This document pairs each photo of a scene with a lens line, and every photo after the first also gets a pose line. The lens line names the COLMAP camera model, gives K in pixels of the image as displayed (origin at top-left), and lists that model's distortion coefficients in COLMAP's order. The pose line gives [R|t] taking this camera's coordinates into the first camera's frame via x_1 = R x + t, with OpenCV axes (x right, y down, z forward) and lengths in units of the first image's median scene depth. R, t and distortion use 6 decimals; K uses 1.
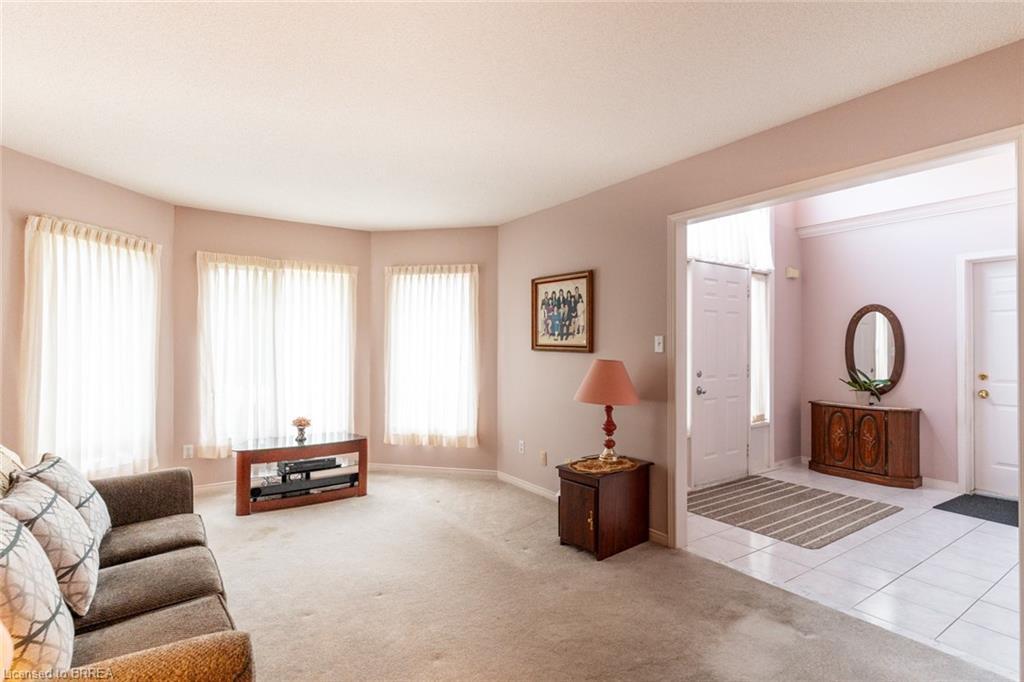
lens RADIAL K [[514.0, 0, 512.0], [0, 514.0, 341.0], [0, 0, 1]] dist [0.001624, 0.000082]
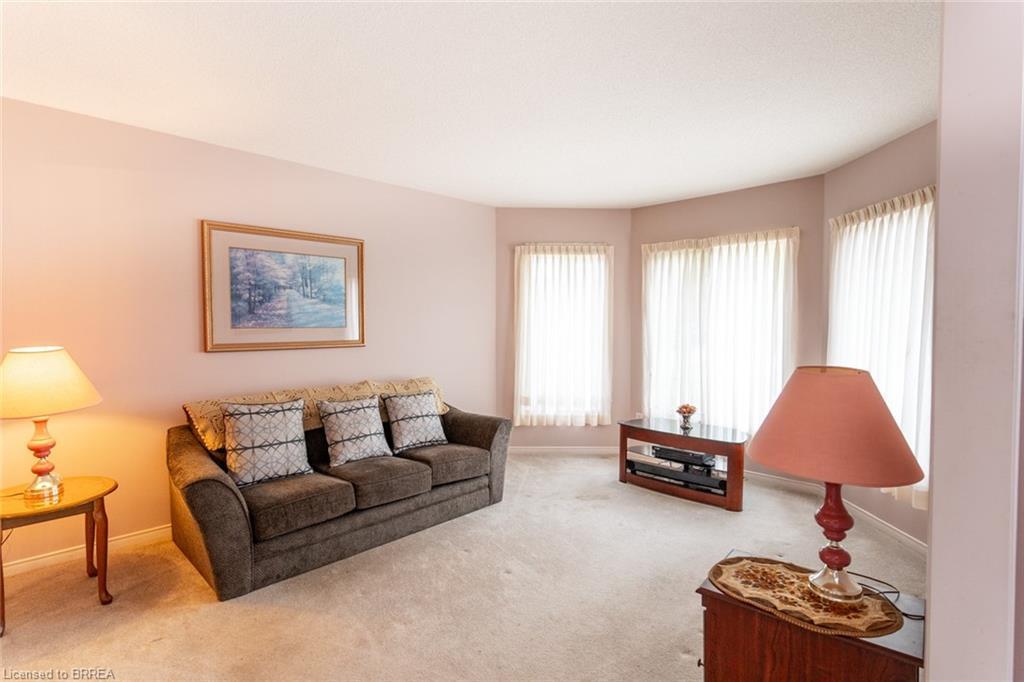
lens RADIAL K [[514.0, 0, 512.0], [0, 514.0, 341.0], [0, 0, 1]] dist [0.001624, 0.000082]
pose [[0.150694, 0.032304, -0.988053, 0.475366], [0.007020, 0.999406, 0.033746, -0.003135], [0.988556, -0.012022, 0.150377, 0.542100]]
